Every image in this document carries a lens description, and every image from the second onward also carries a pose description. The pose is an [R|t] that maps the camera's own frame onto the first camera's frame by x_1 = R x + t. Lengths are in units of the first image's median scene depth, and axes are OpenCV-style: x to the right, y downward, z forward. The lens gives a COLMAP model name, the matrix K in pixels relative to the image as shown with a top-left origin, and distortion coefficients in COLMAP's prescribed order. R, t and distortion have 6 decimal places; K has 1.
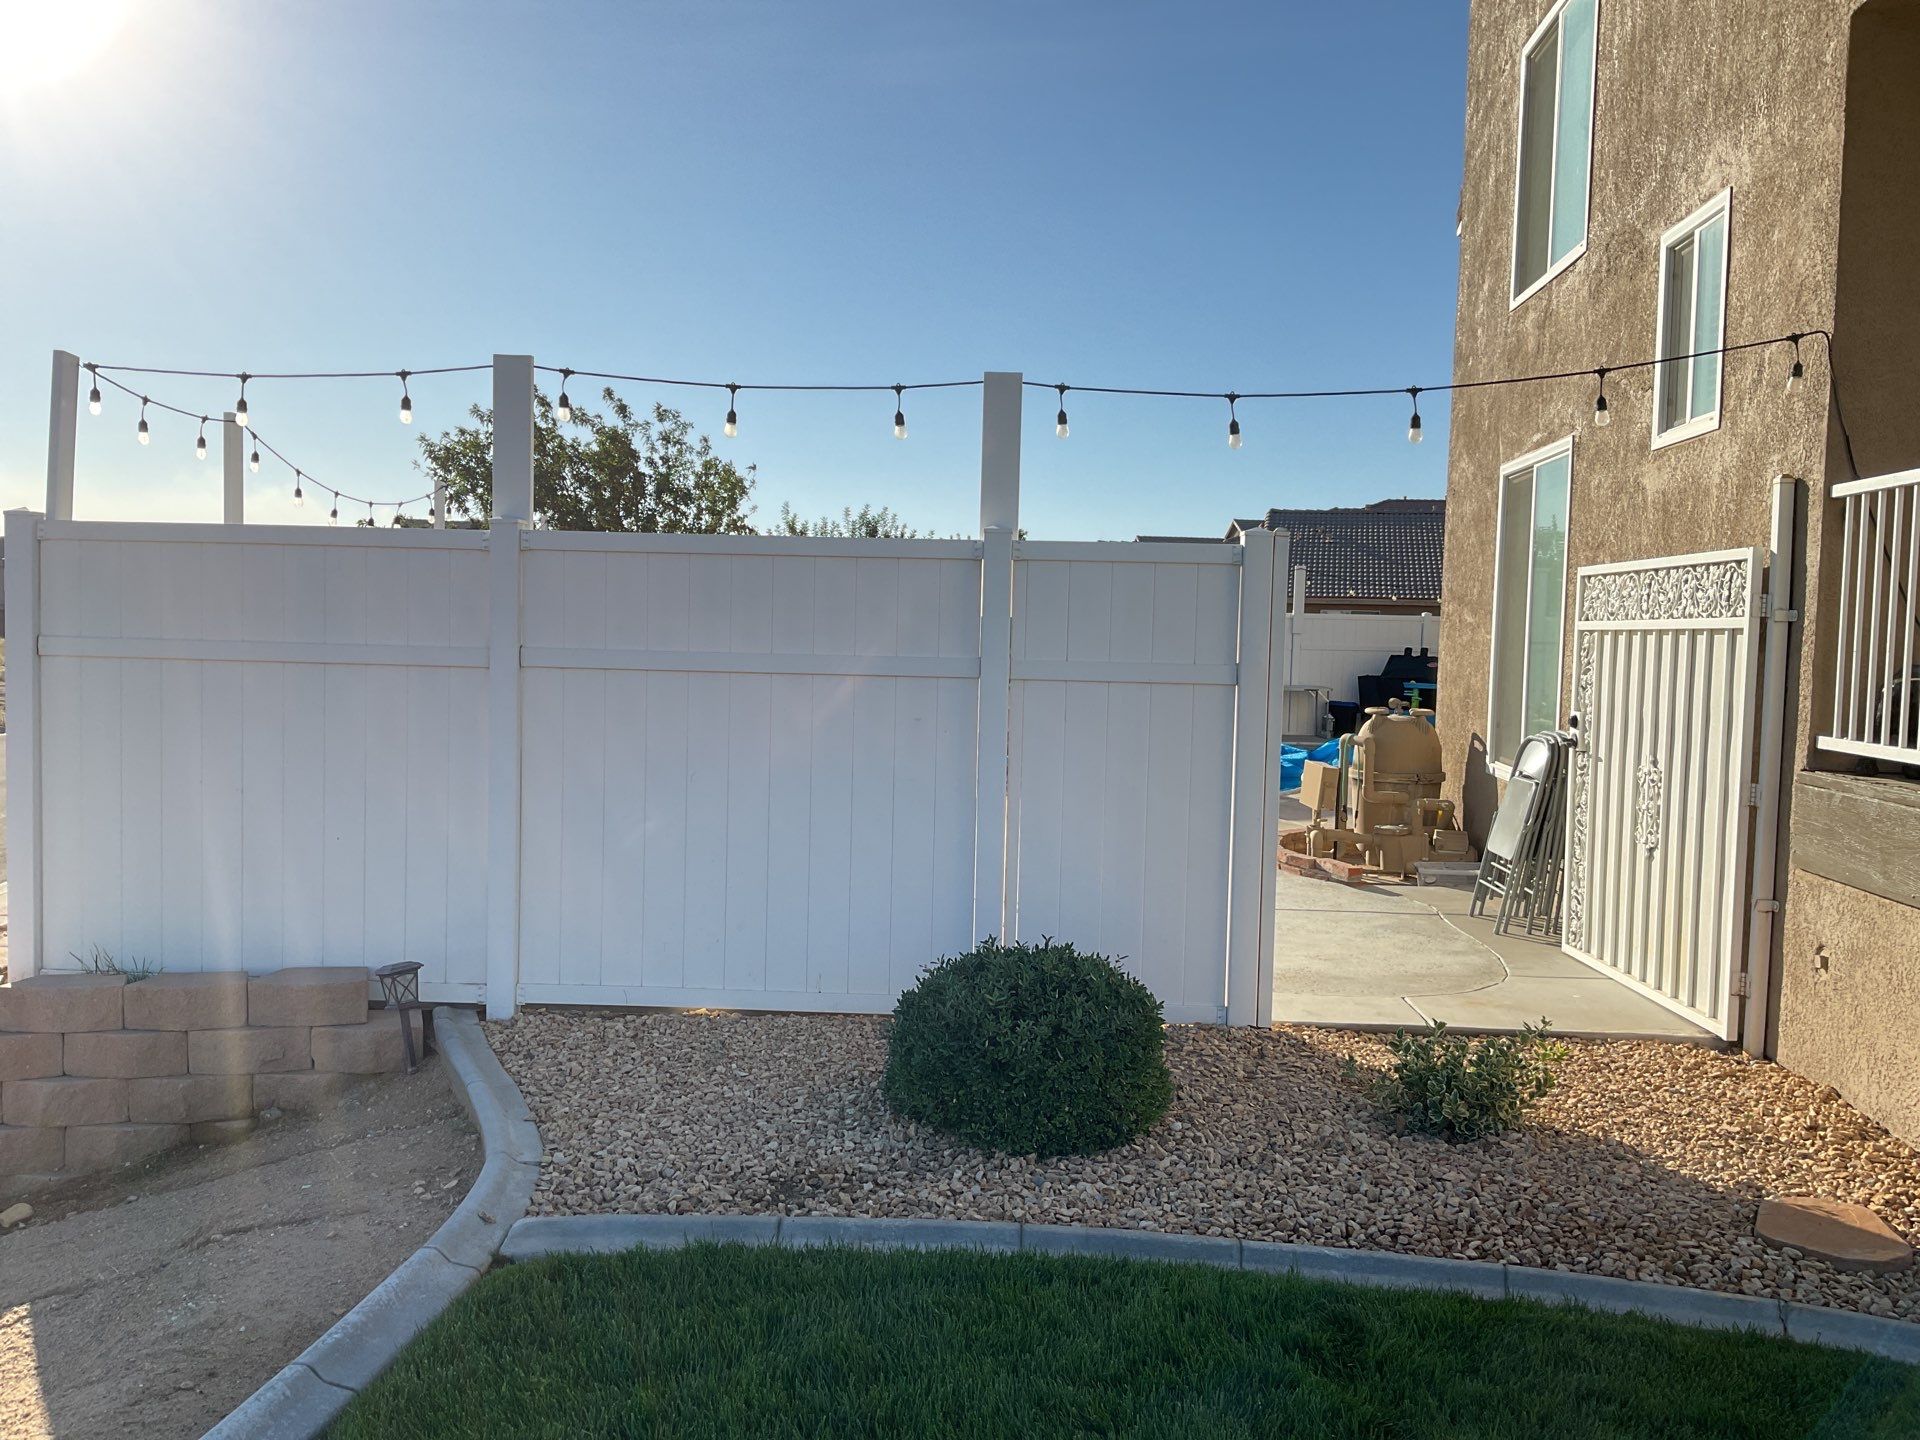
lens RADIAL K [[1588.1, 0, 960.0], [0, 1588.1, 720.0], [0, 0, 1]] dist [0.041771, -0.065584]
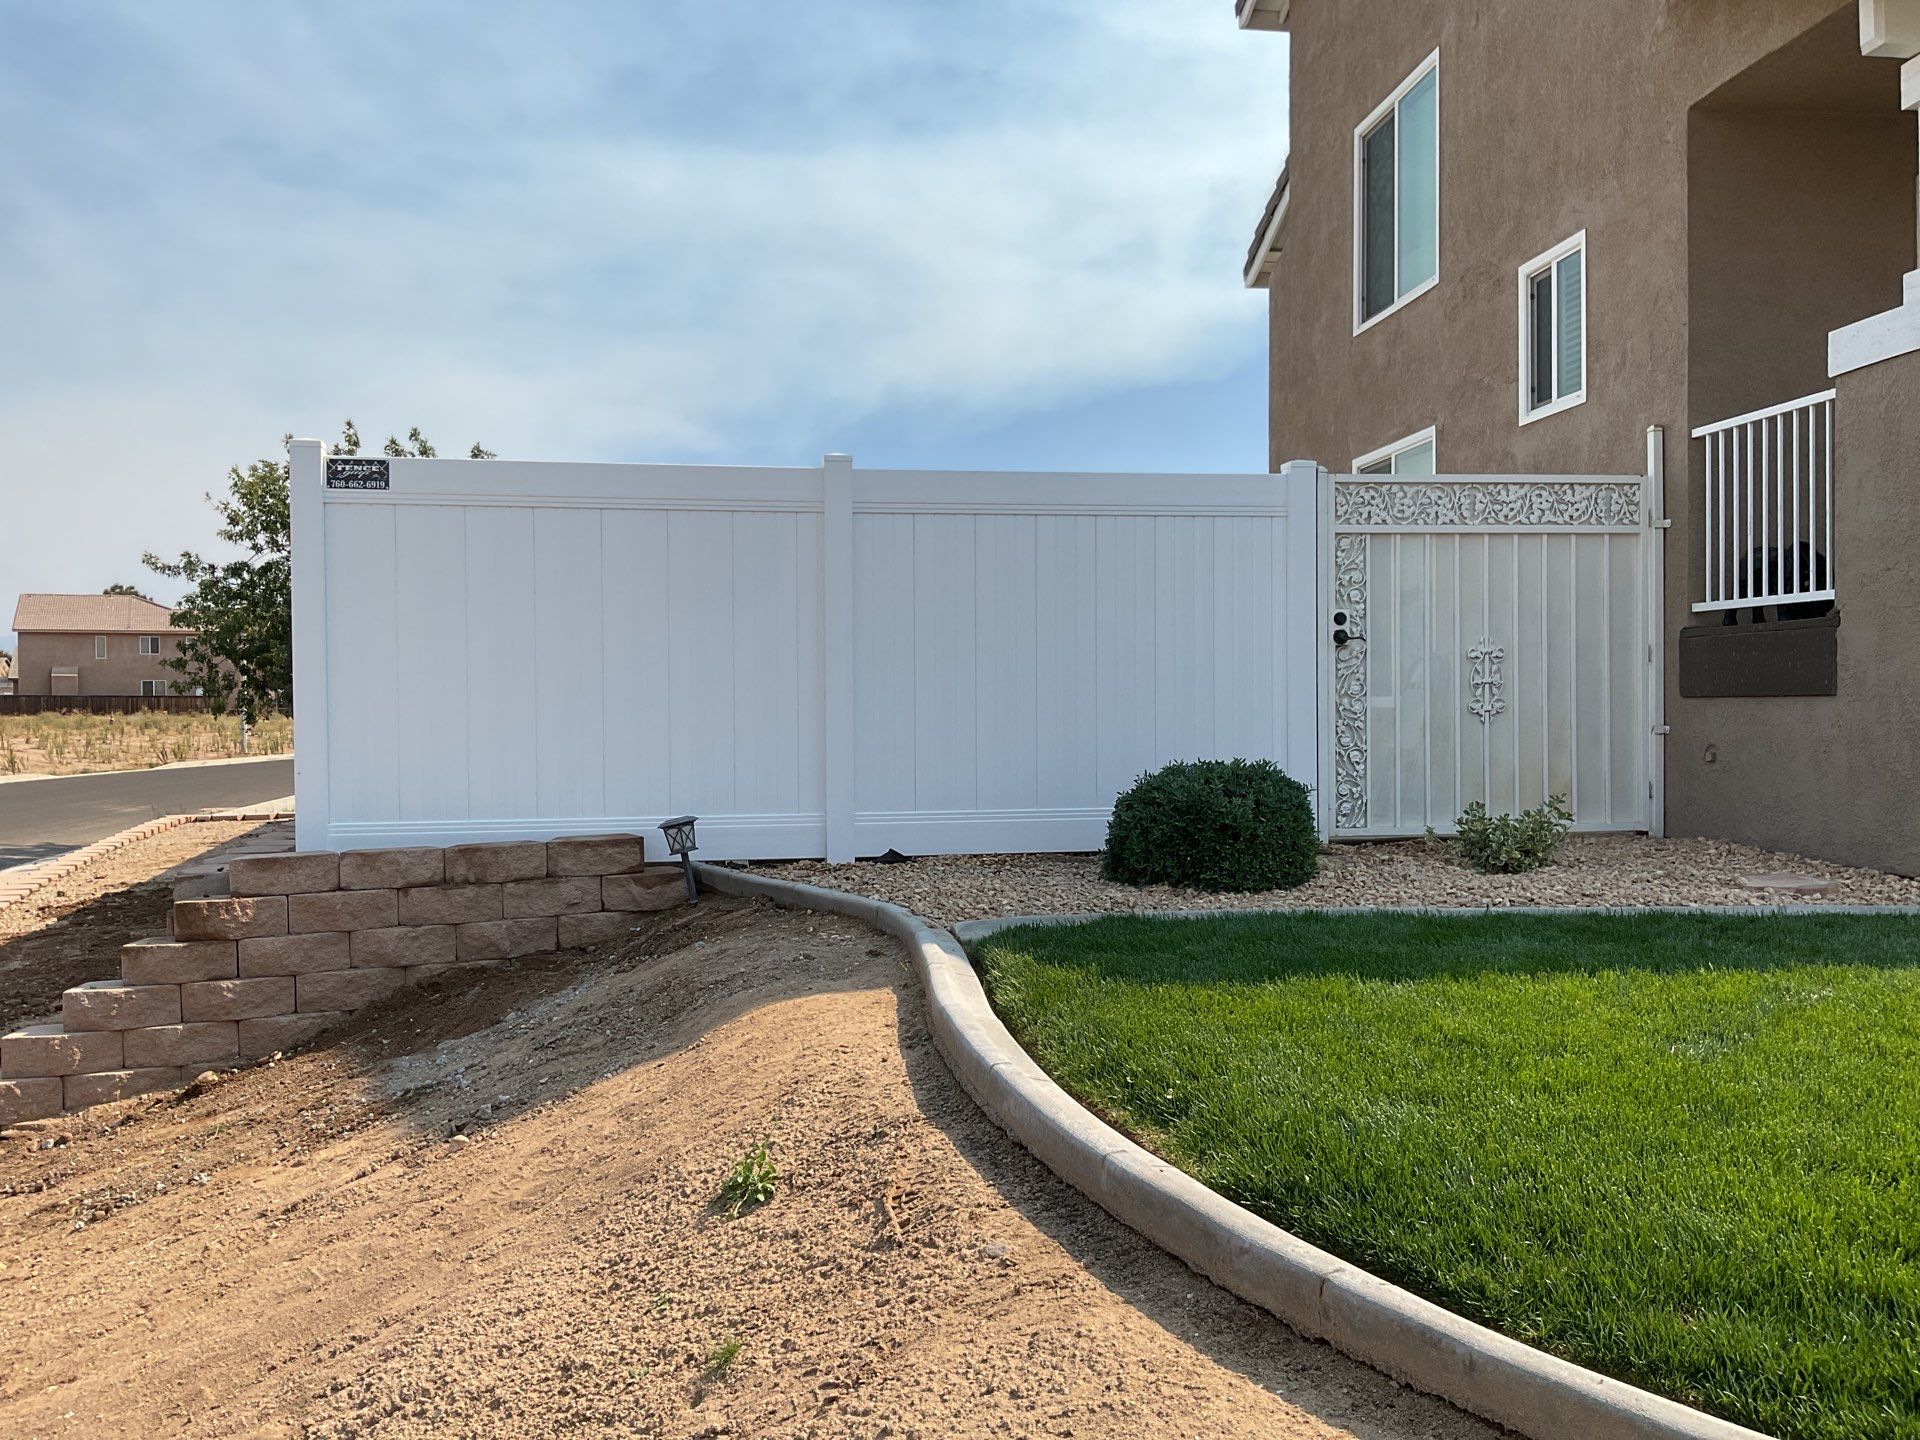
lens RADIAL K [[1585.5, 0, 960.0], [0, 1585.5, 720.0], [0, 0, 1]] dist [0.102786, -0.212576]
pose [[0.977876, -0.036529, 0.205969, -0.094217], [0.045293, 0.998251, -0.037995, 0.032269], [-0.204221, 0.046483, 0.977821, -0.061656]]
